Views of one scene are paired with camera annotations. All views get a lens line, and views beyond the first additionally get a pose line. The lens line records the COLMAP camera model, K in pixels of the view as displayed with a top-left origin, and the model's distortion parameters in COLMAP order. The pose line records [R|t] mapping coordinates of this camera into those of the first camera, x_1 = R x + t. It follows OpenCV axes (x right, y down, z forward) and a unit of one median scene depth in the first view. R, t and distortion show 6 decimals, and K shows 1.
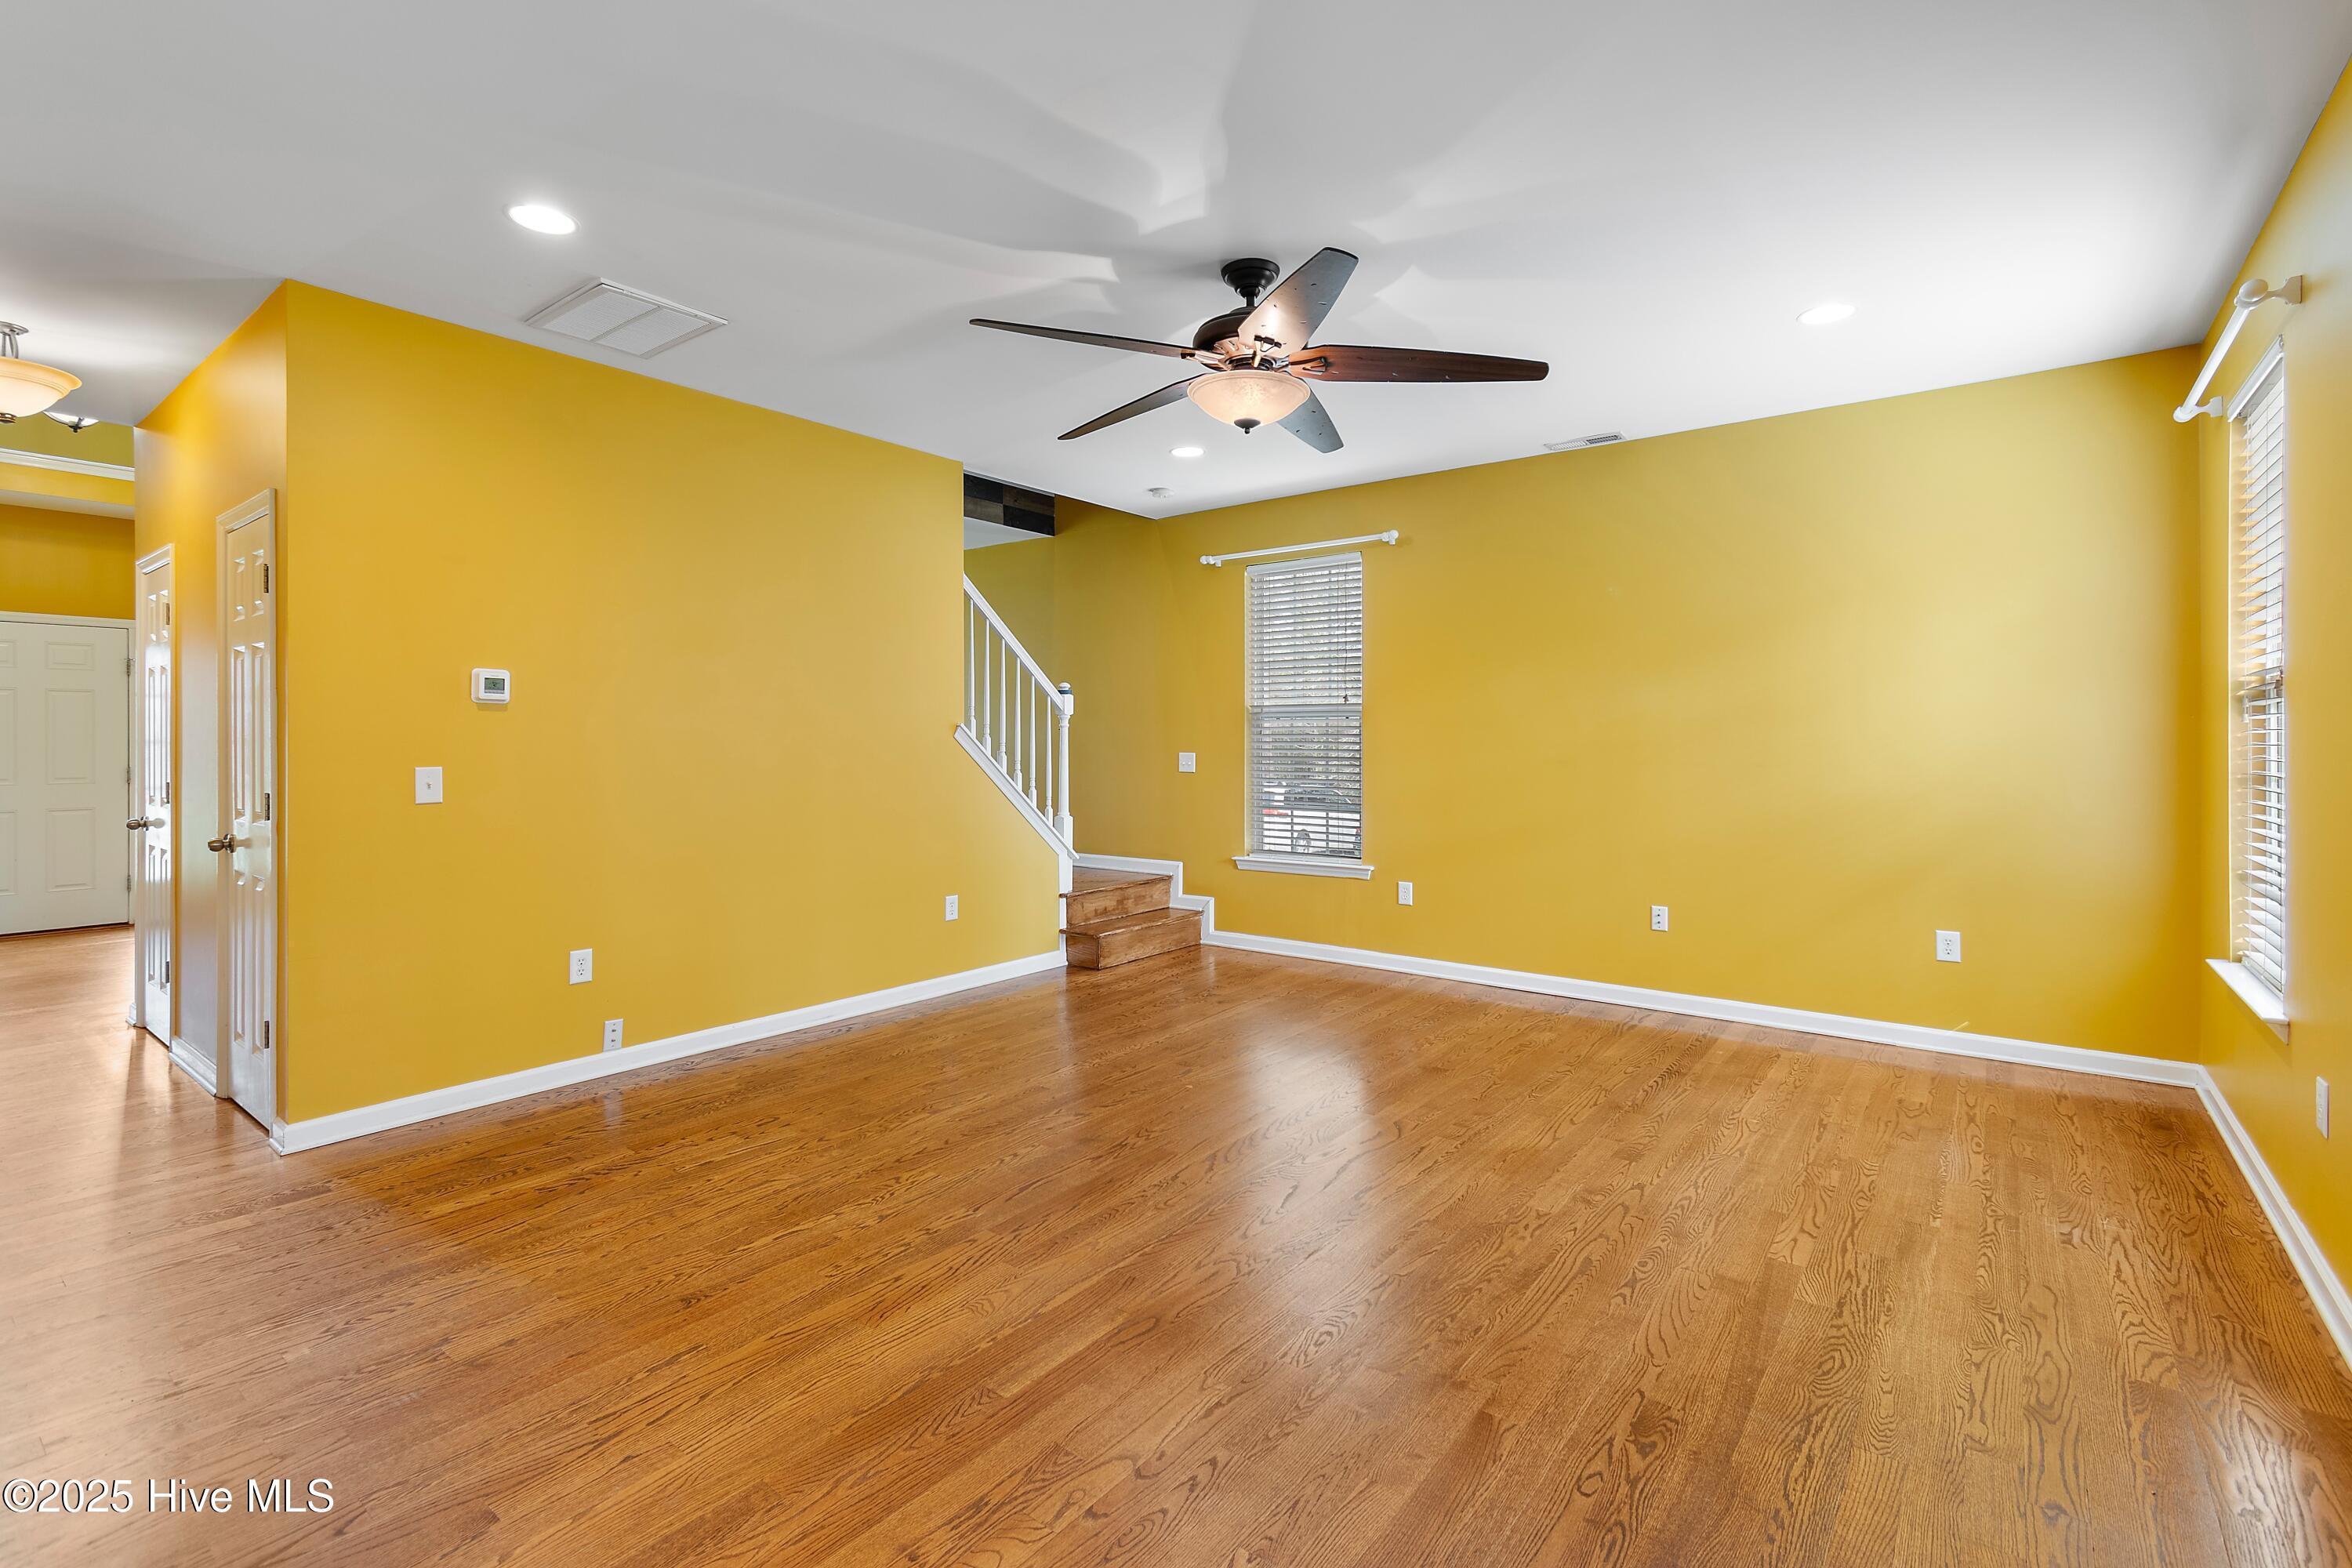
lens RADIAL K [[1067.5, 0, 1173.8], [0, 1067.5, 740.6], [0, 0, 1]] dist [0.000011, 0.000234]
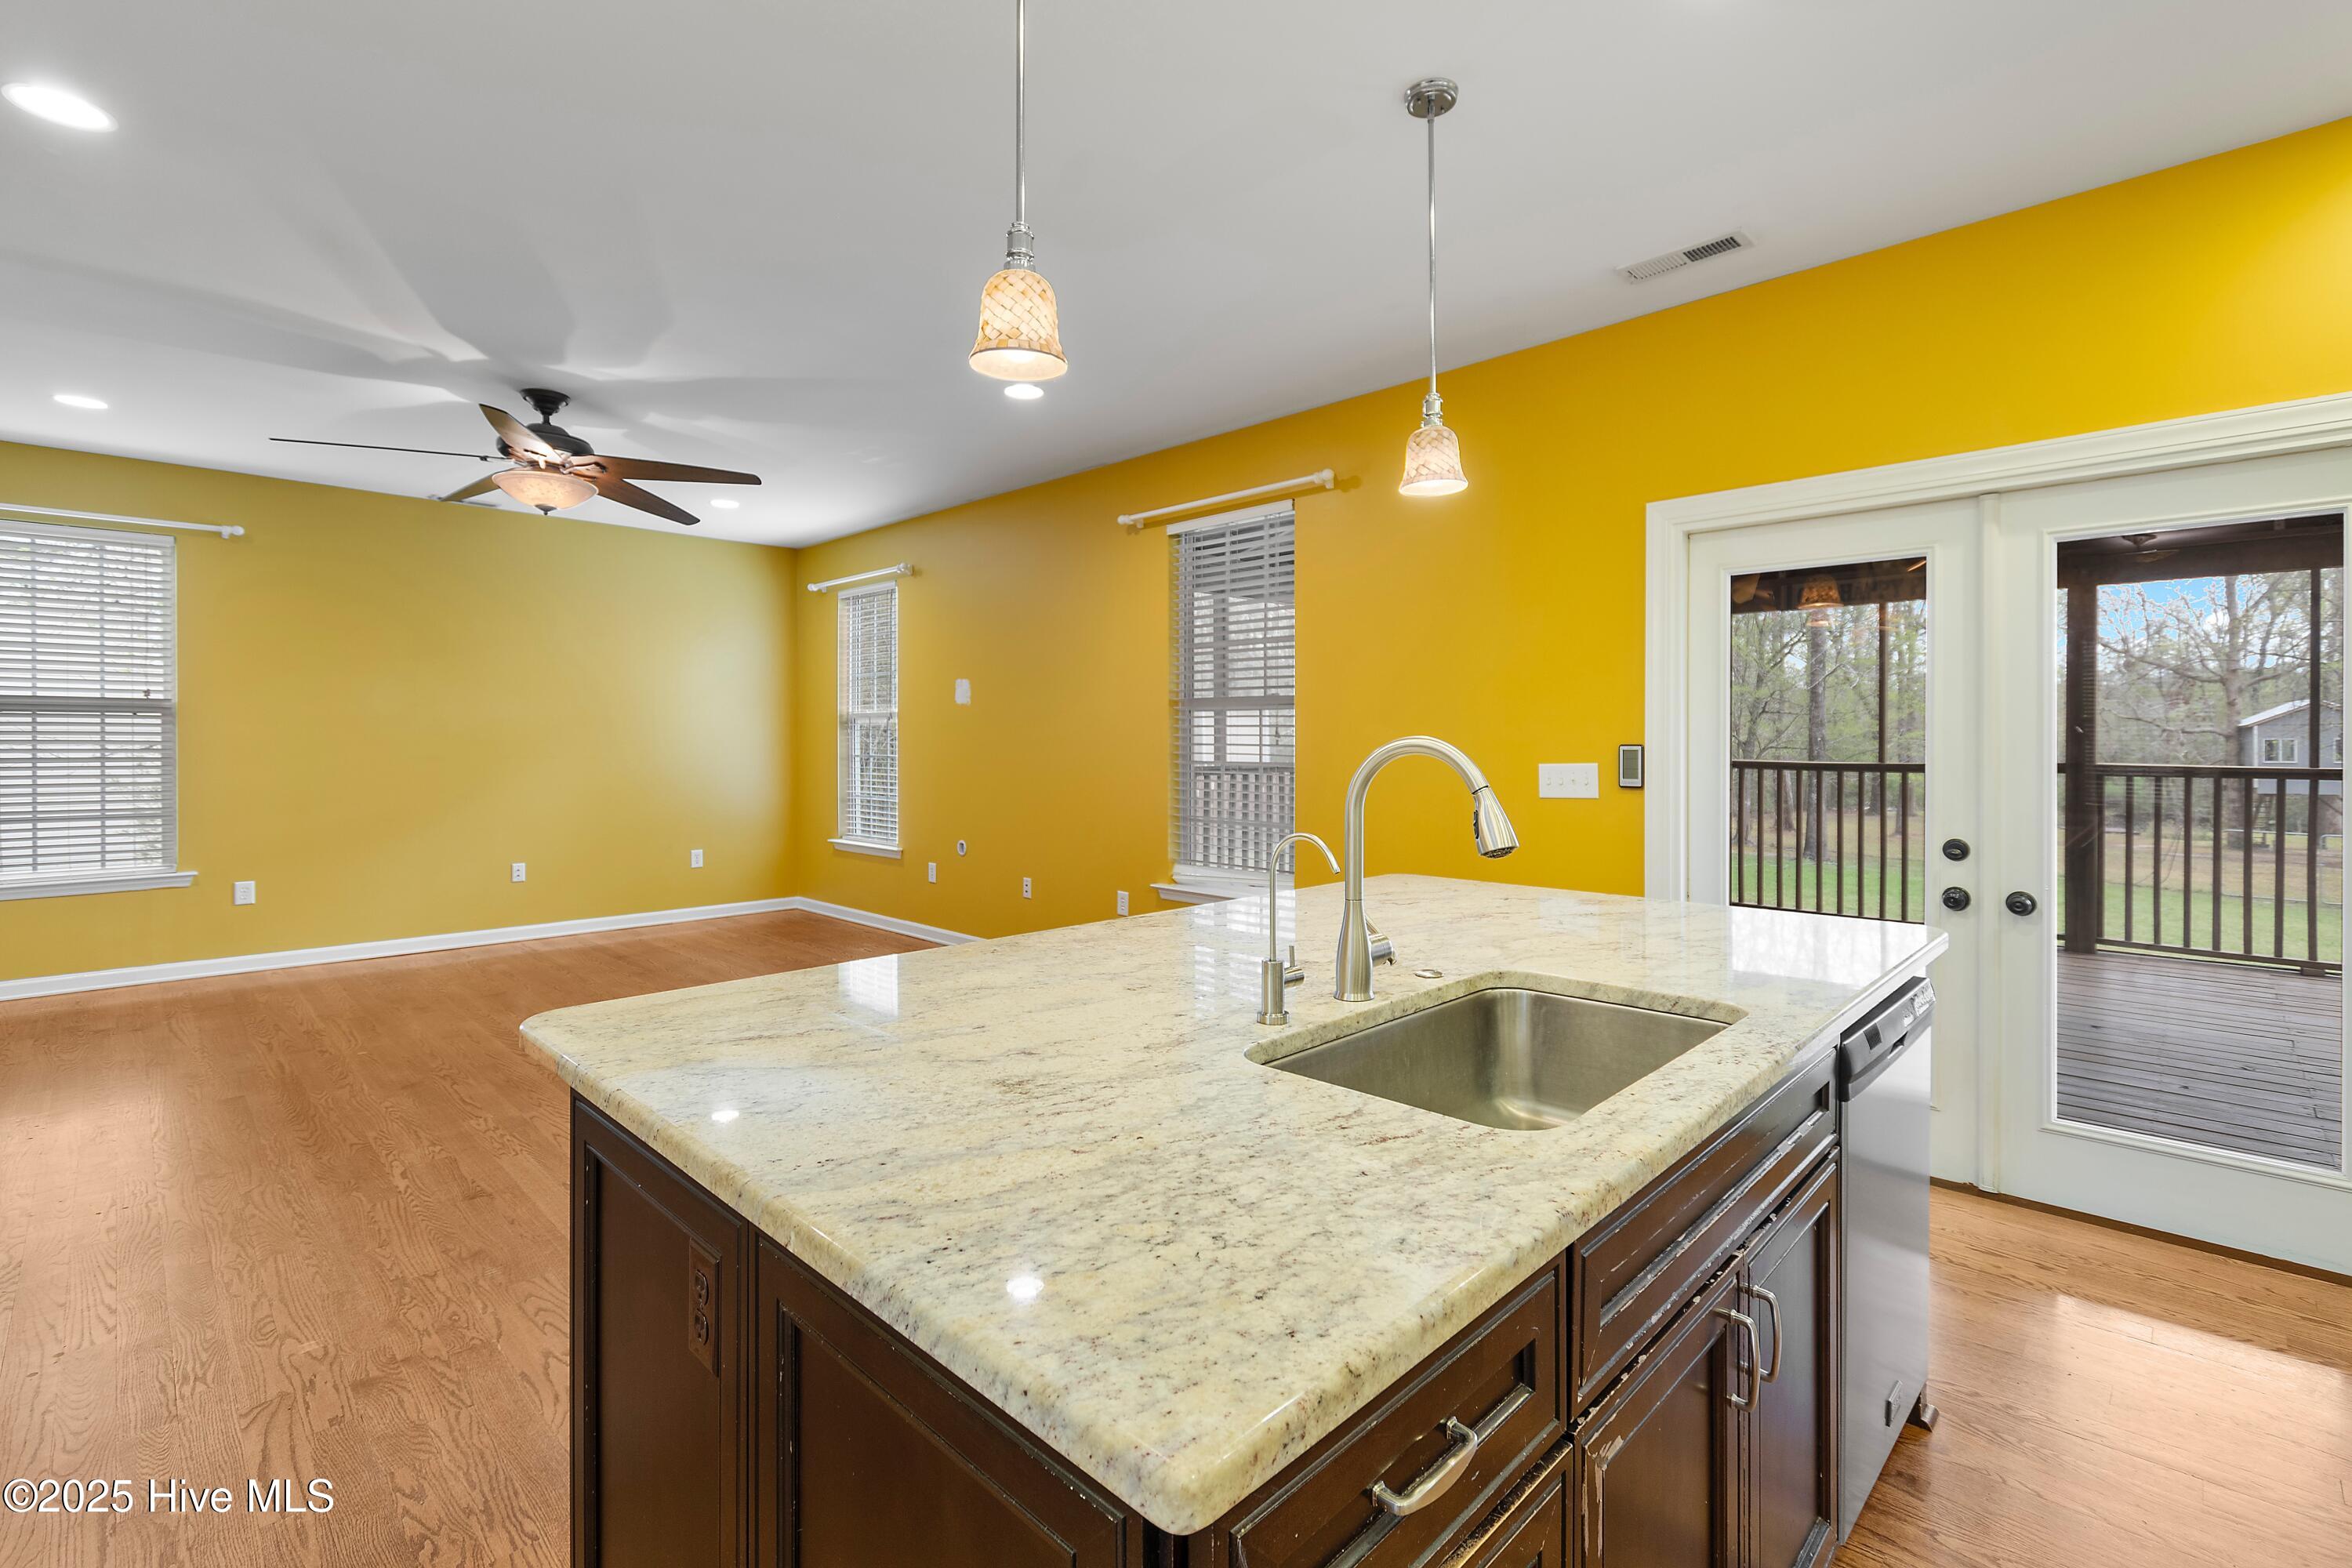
lens RADIAL K [[1067.5, 0, 1173.8], [0, 1067.5, 740.6], [0, 0, 1]] dist [0.000011, 0.000234]
pose [[0.119138, -0.001730, 0.992876, -1.231762], [-0.000527, 0.999998, 0.001806, -0.001677], [-0.992878, -0.000738, 0.119137, 0.044595]]
